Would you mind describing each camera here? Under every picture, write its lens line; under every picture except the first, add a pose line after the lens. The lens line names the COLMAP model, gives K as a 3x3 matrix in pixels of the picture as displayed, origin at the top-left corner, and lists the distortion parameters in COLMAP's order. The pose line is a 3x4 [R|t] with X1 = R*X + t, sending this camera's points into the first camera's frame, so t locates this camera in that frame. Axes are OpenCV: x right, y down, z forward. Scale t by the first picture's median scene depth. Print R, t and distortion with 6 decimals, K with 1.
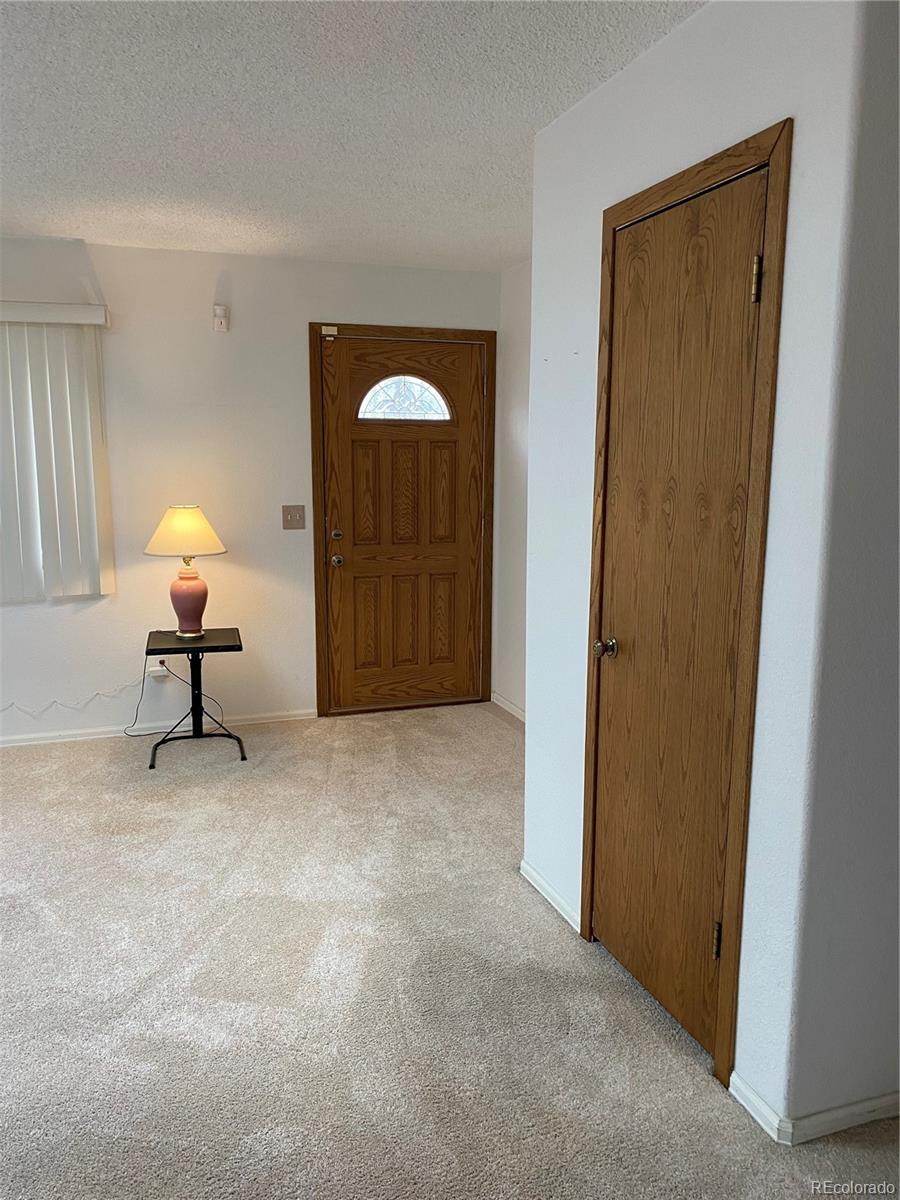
lens RADIAL K [[917.6, 0, 450.0], [0, 917.6, 600.0], [0, 0, 1]] dist [0.005983, 0.007944]
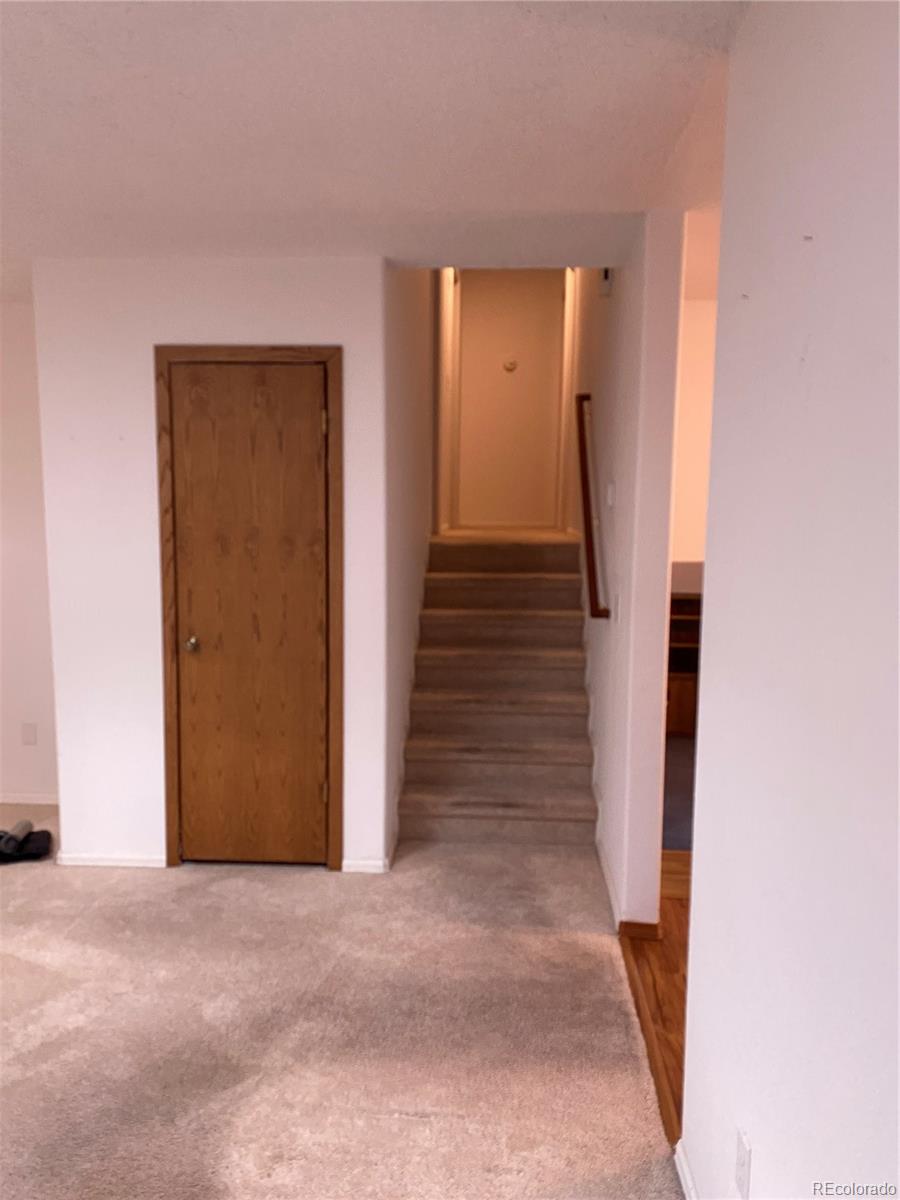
lens RADIAL K [[917.6, 0, 450.0], [0, 917.6, 600.0], [0, 0, 1]] dist [0.005983, 0.007944]
pose [[0.365566, -0.093697, 0.926057, -1.098171], [0.142938, 0.988770, 0.043617, -0.026091], [-0.919745, 0.116424, 0.374854, 0.080423]]
